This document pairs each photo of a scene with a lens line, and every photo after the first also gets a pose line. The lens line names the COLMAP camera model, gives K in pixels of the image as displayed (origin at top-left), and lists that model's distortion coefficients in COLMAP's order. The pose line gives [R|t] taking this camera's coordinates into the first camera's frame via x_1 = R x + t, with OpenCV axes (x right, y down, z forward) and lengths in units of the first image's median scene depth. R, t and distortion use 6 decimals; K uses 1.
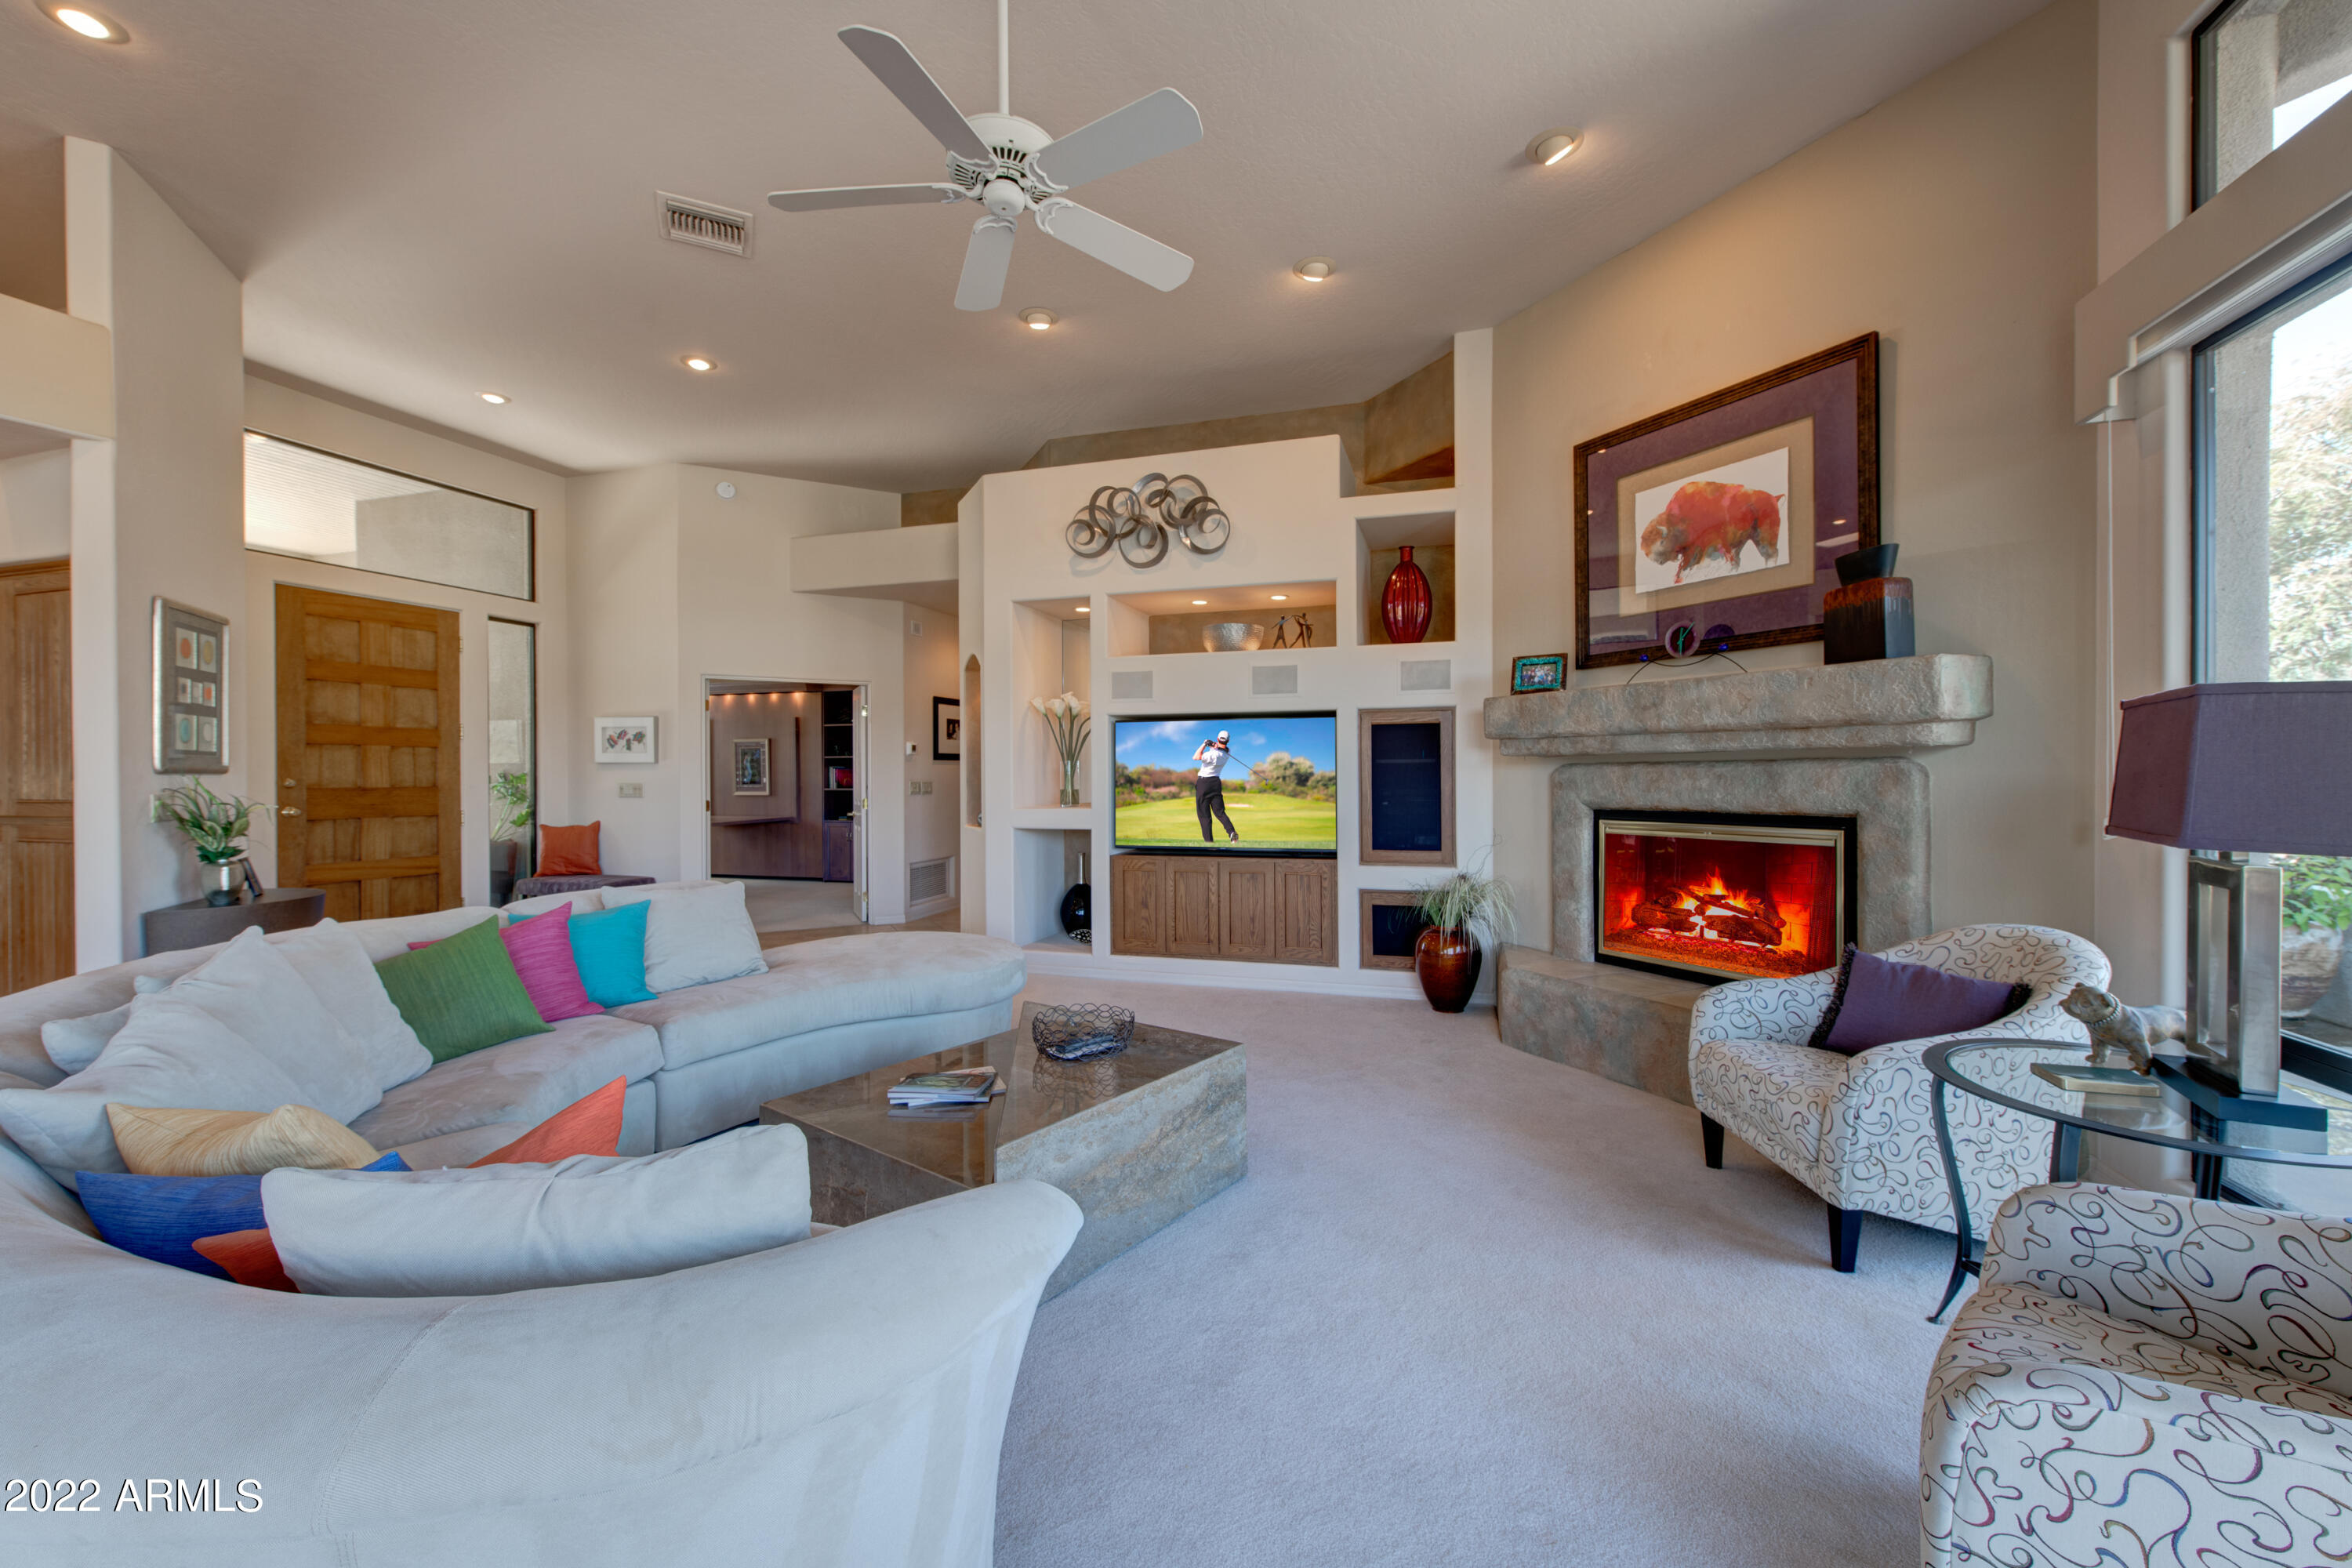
lens RADIAL K [[949.8, 0, 1188.3], [0, 949.8, 782.1], [0, 0, 1]] dist [-0.001242, -0.000291]
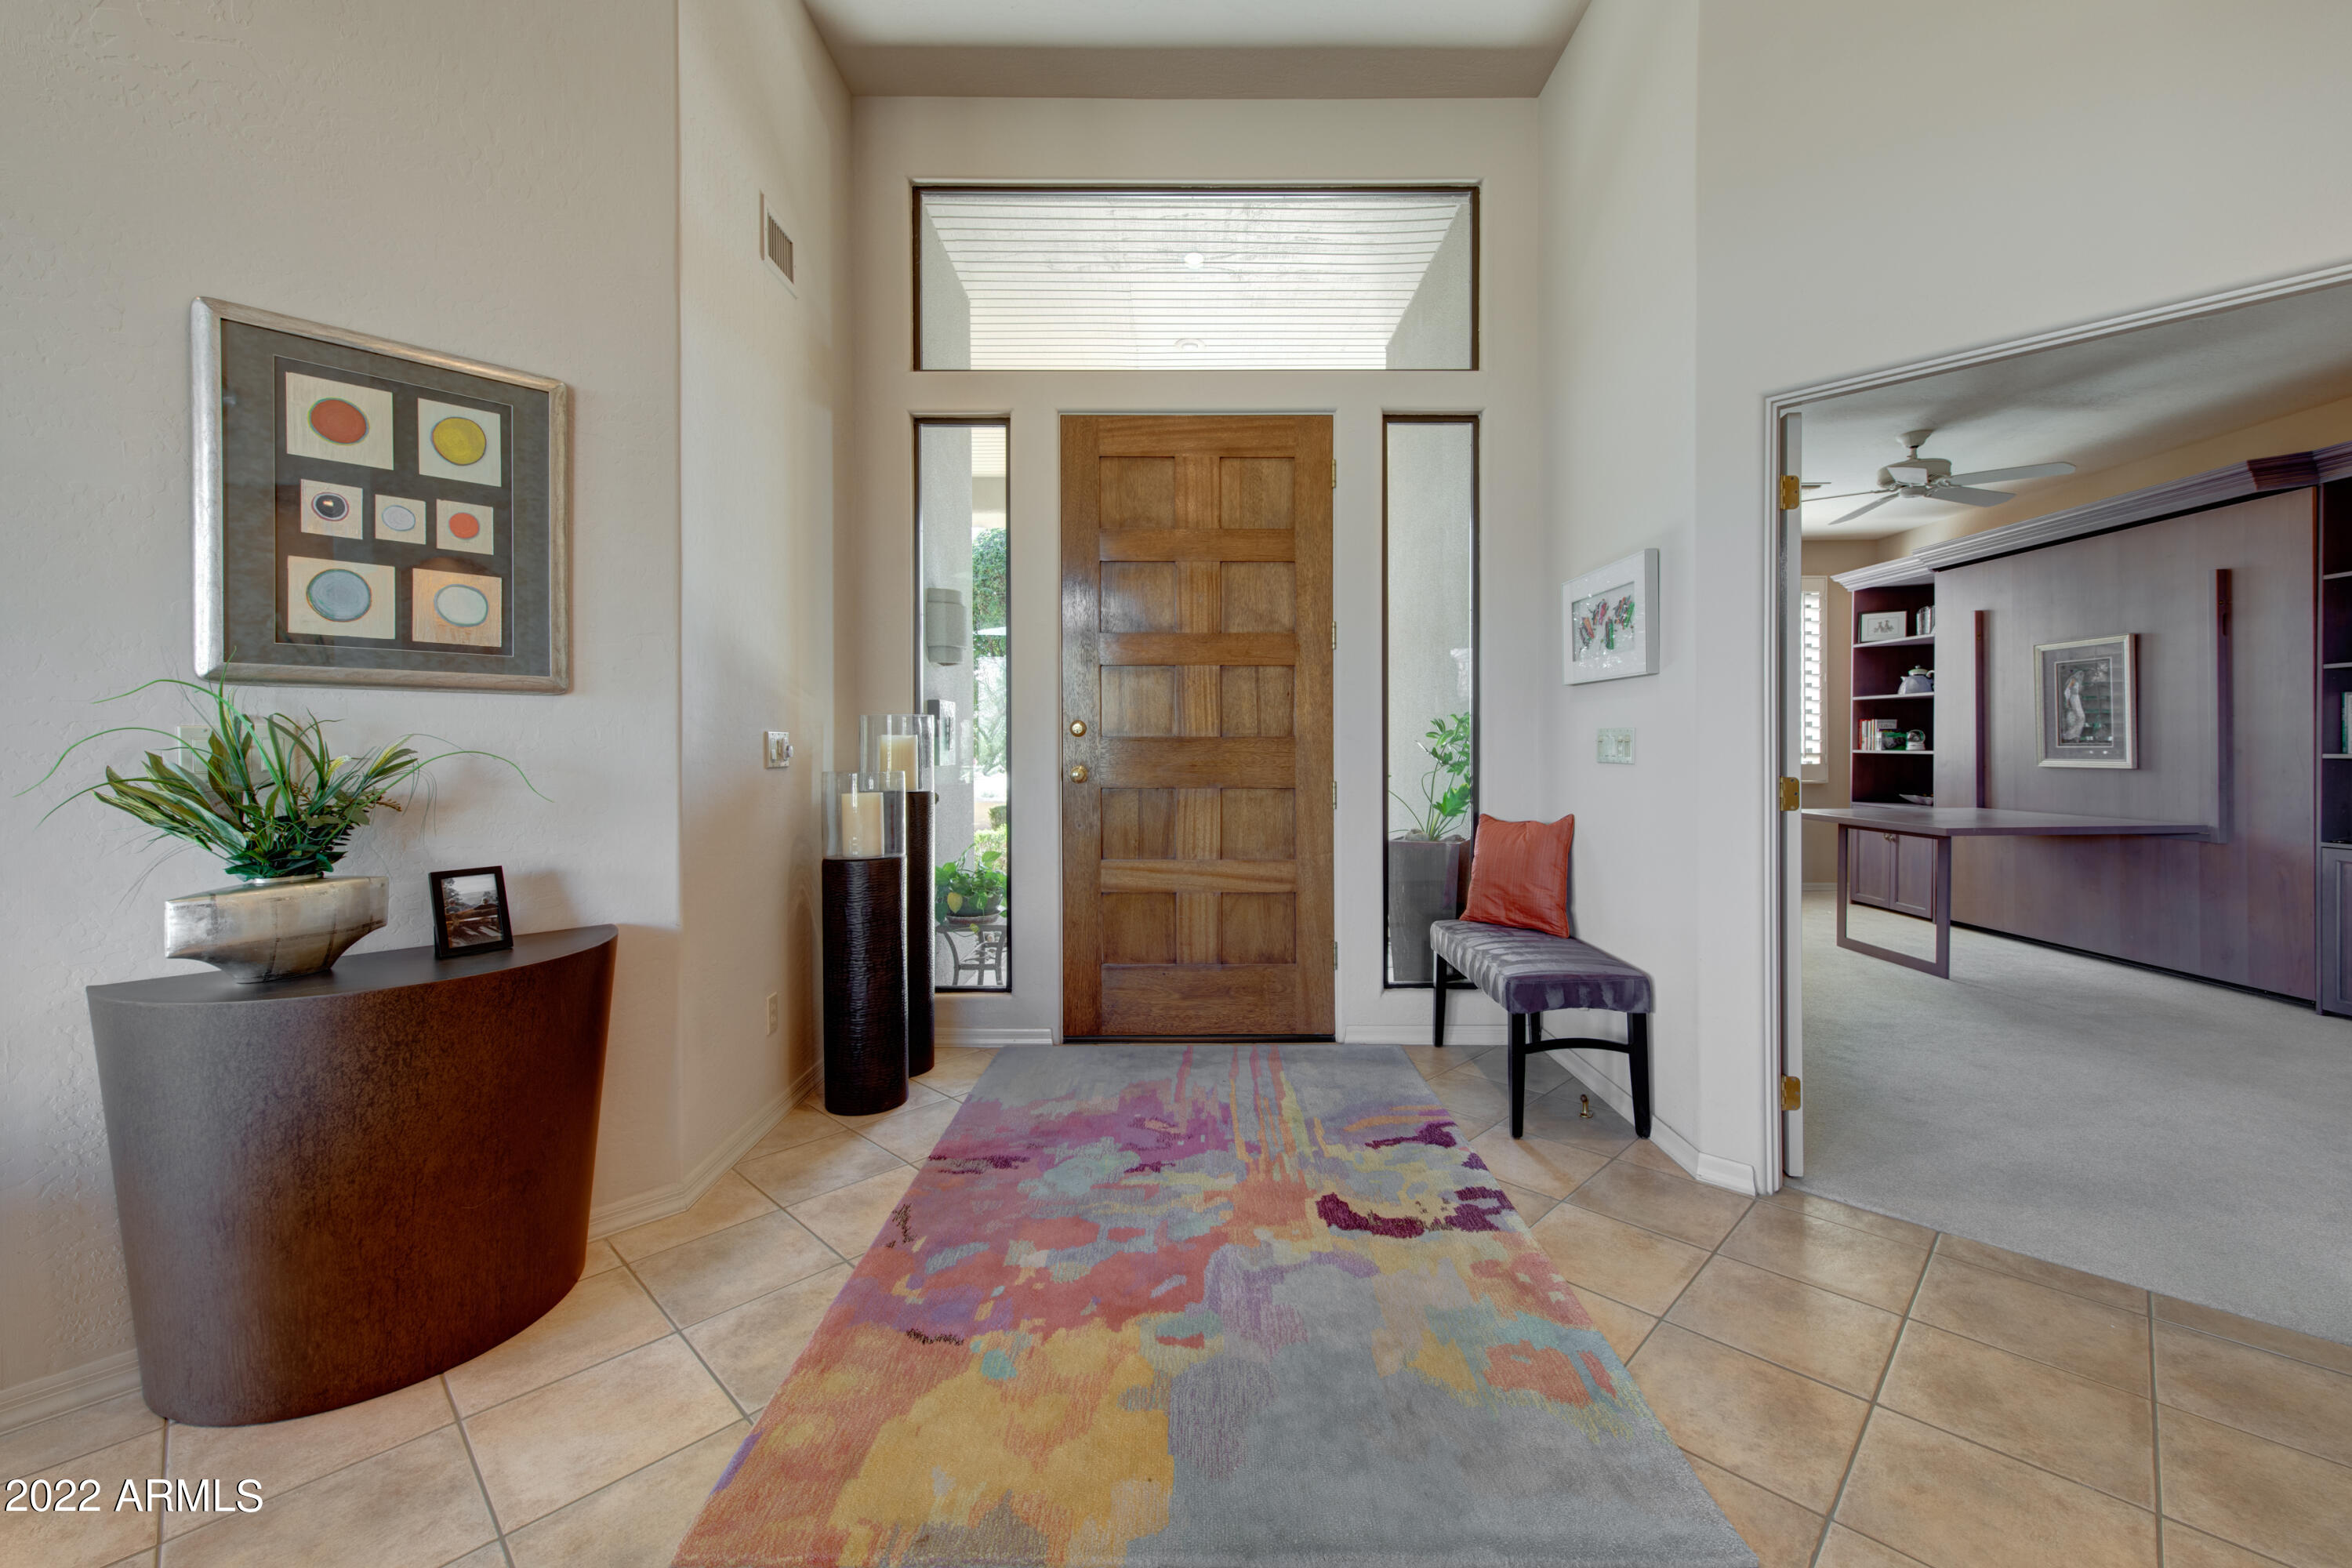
lens RADIAL K [[949.8, 0, 1186.8], [0, 949.8, 760.5], [0, 0, 1]] dist [-0.001242, -0.000291]
pose [[0.308453, 0.016216, -0.951101, -0.278772], [-0.008006, 0.999864, 0.014450, 0.011516], [0.951206, 0.003157, 0.308541, 0.764303]]
